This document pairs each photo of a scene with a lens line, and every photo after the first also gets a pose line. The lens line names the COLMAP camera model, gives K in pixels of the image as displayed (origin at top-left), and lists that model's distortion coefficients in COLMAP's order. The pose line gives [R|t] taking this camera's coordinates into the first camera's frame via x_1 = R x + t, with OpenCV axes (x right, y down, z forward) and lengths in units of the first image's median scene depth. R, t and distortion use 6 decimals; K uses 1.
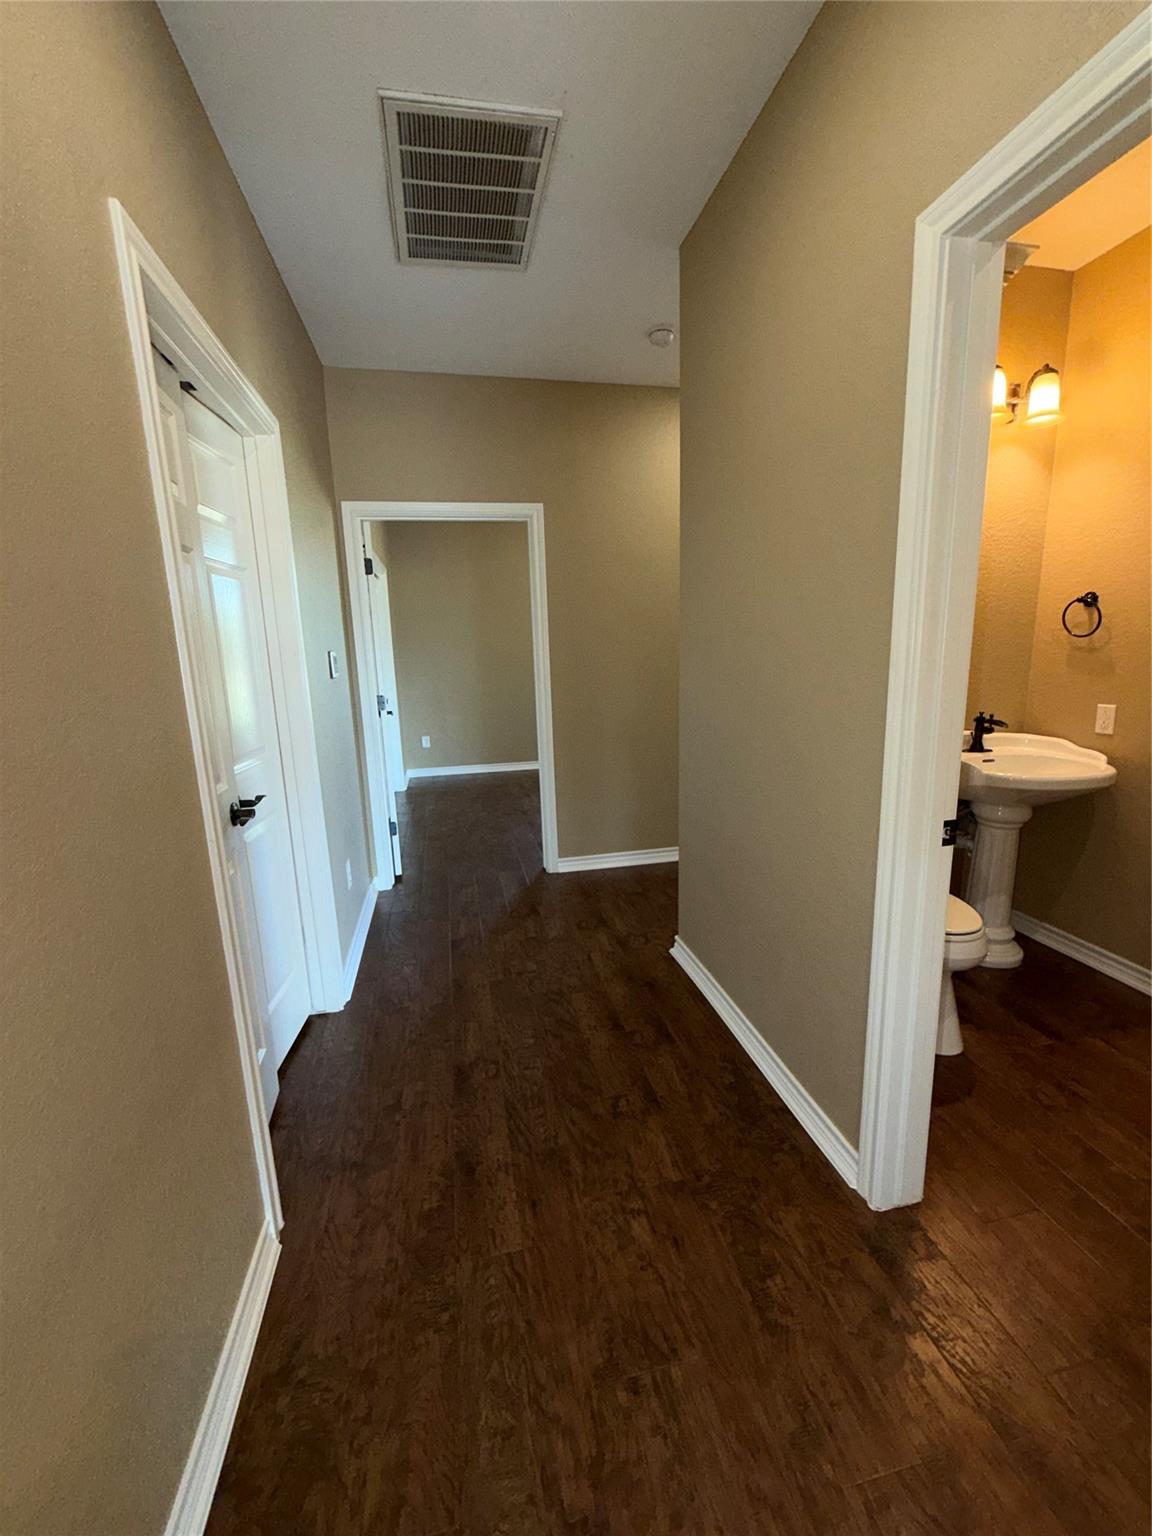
lens RADIAL K [[614.4, 0, 569.9], [0, 614.4, 766.4], [0, 0, 1]] dist [0.001840, 0.000188]
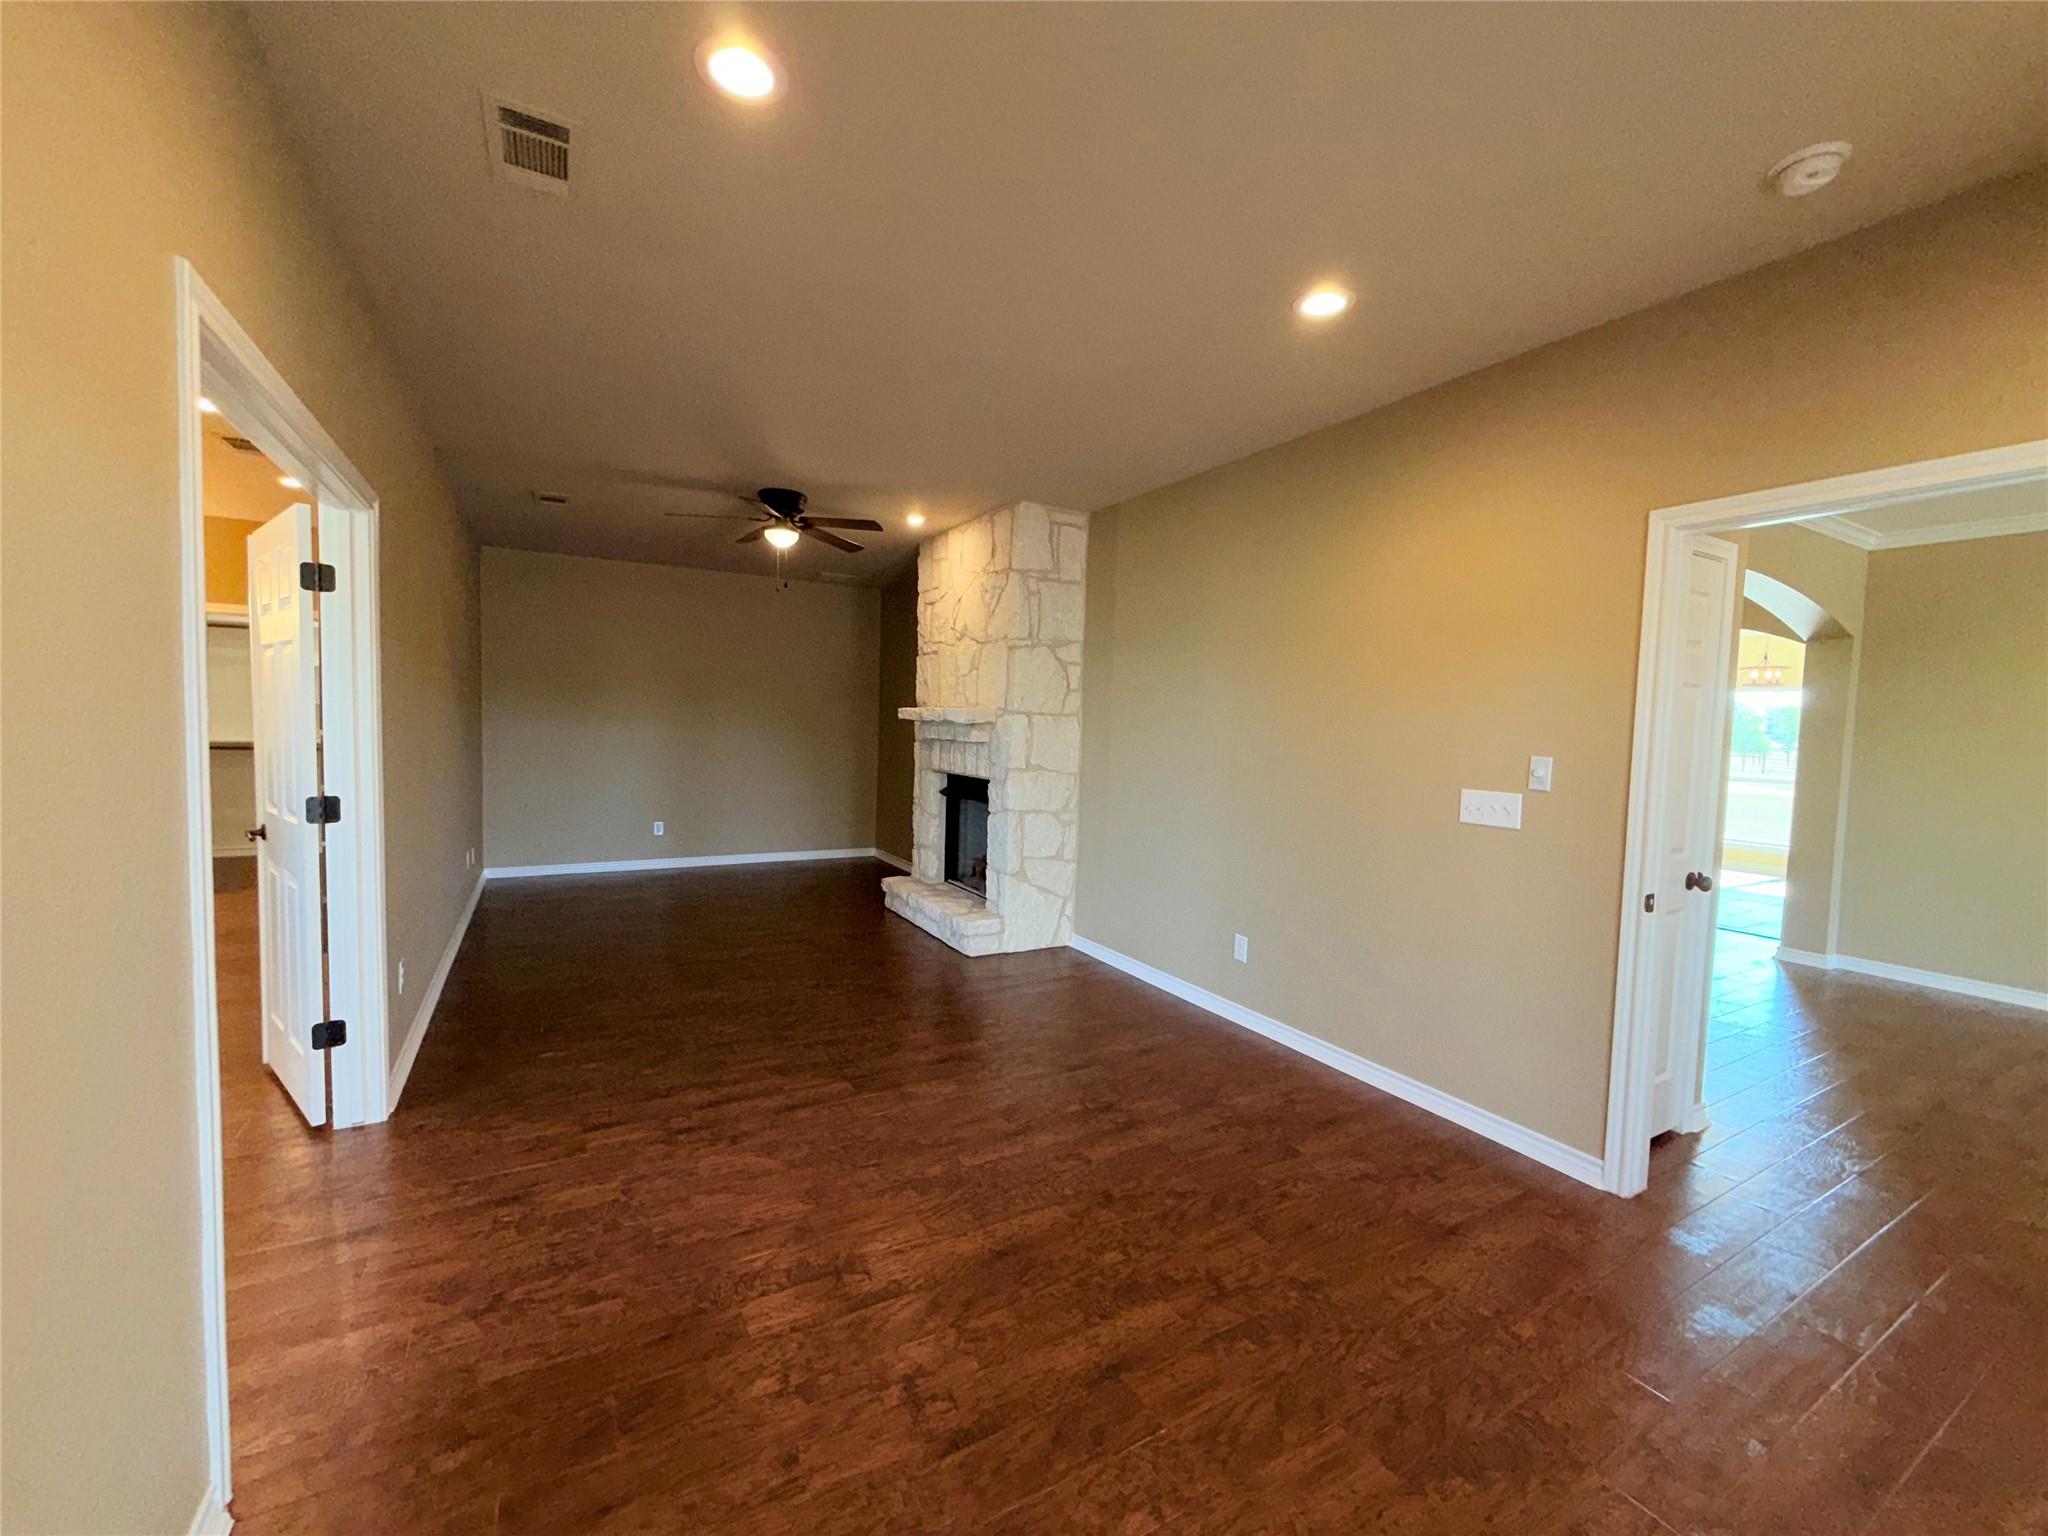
lens RADIAL K [[819.3, 0, 1024.5], [0, 819.3, 770.5], [0, 0, 1]] dist [0.001840, 0.000188]
pose [[0.945720, 0.033055, 0.323298, 0.110859], [0.012142, 0.990525, -0.136792, 0.060873], [-0.324756, 0.133292, 0.936358, -0.497900]]
